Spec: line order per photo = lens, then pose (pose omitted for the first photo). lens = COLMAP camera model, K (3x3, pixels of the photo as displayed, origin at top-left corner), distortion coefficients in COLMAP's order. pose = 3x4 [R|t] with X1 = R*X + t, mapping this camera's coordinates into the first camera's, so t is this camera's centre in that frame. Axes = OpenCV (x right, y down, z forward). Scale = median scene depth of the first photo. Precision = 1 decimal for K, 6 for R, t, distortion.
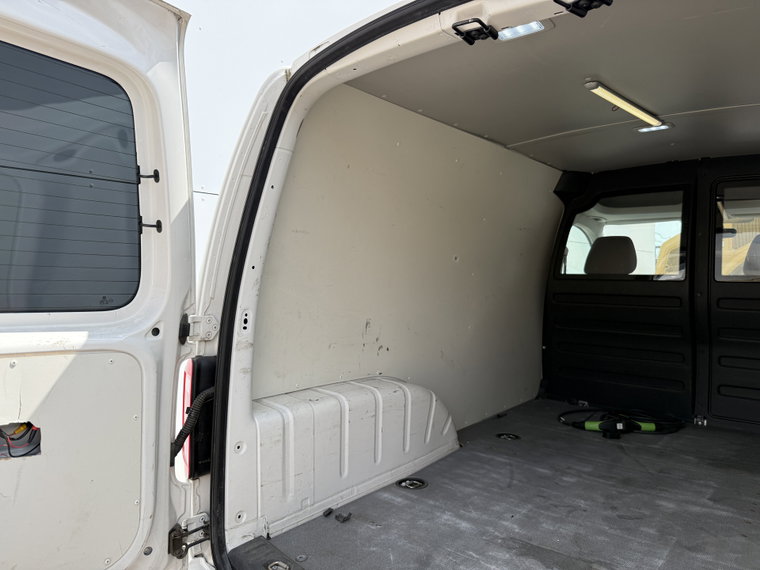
lens RADIAL K [[539.7, 0, 380.0], [0, 539.7, 285.0], [0, 0, 1]] dist [-0.004092, -0.009459]
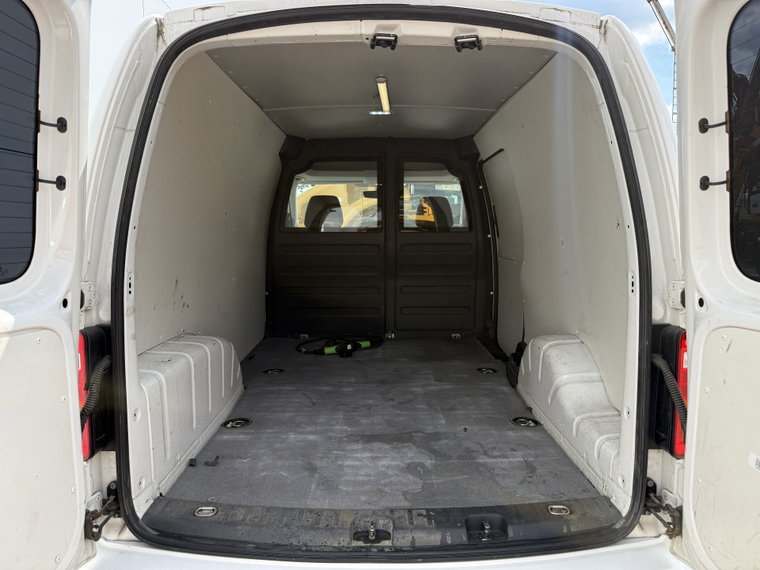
lens RADIAL K [[532.8, 0, 383.0], [0, 532.8, 285.6], [0, 0, 1]] dist [0.104978, -0.172801]
pose [[0.763039, -0.083608, 0.640922, -0.393811], [0.022963, 0.994479, 0.102391, -0.014245], [-0.645945, -0.063411, 0.760746, -0.007712]]
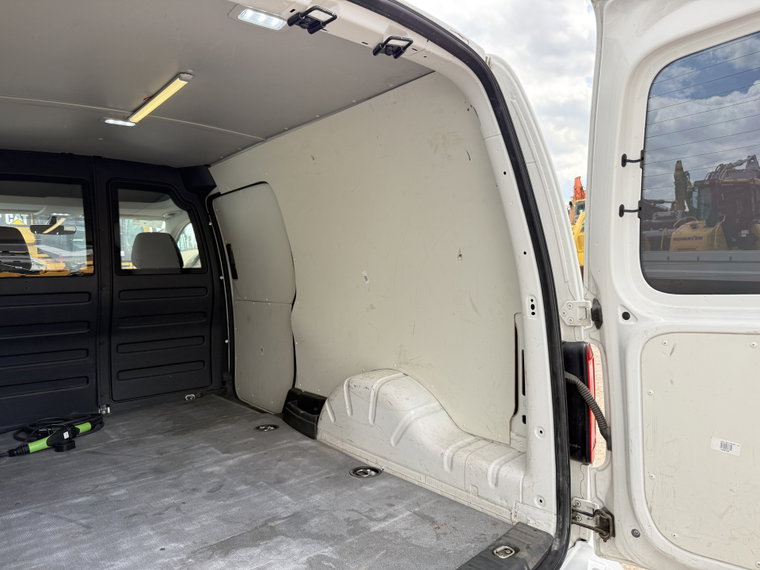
lens RADIAL K [[539.7, 0, 380.0], [0, 539.7, 285.0], [0, 0, 1]] dist [-0.004092, -0.009459]
pose [[0.187646, -0.043615, 0.981268, -0.457369], [0.045001, 0.998346, 0.035769, -0.002057], [-0.981205, 0.037446, 0.189298, 0.395466]]
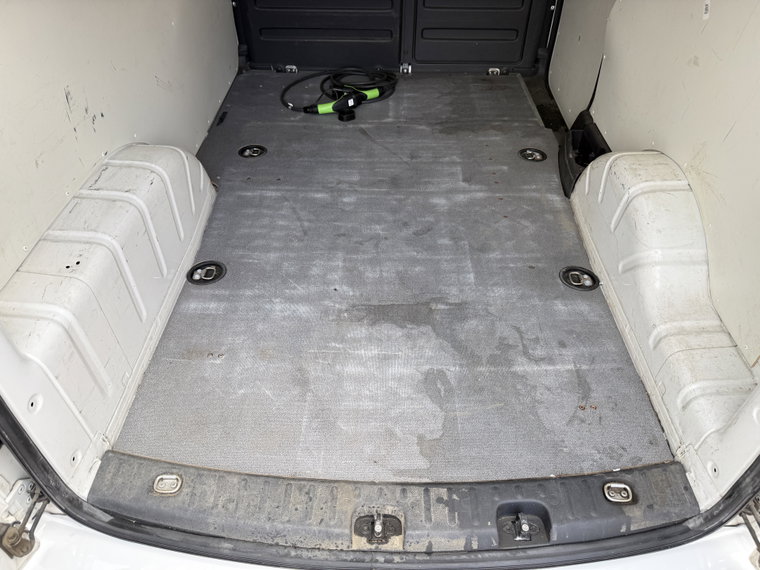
lens RADIAL K [[547.9, 0, 380.2], [0, 547.9, 278.2], [0, 0, 1]] dist [0.124325, -0.186962]
pose [[0.779286, -0.418666, 0.466296, -0.139820], [0.015292, 0.756570, 0.653734, -0.194121], [-0.626481, -0.502315, 0.595987, 0.301206]]
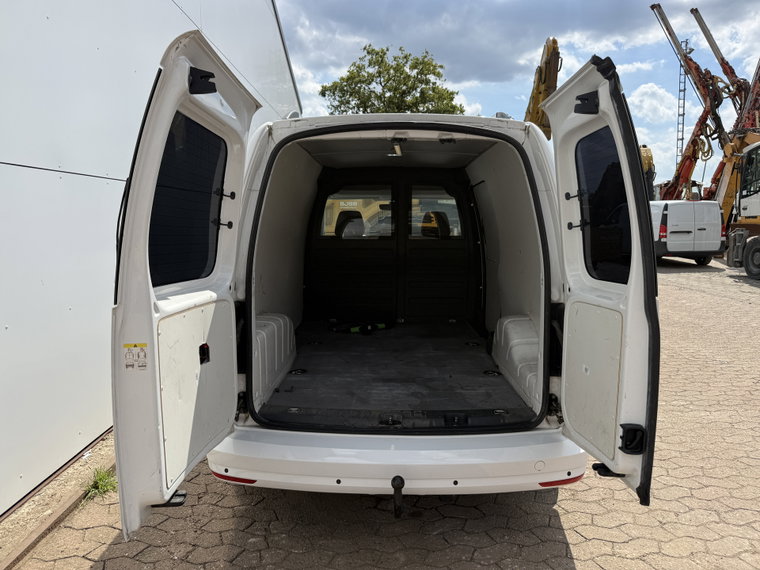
lens RADIAL K [[527.7, 0, 380.0], [0, 527.7, 285.0], [0, 0, 1]] dist [0.002601, 0.000896]
pose [[0.778826, -0.082082, 0.621846, -0.725332], [0.019338, 0.994071, 0.106995, -0.060245], [-0.626942, -0.071305, 0.775796, -0.384032]]
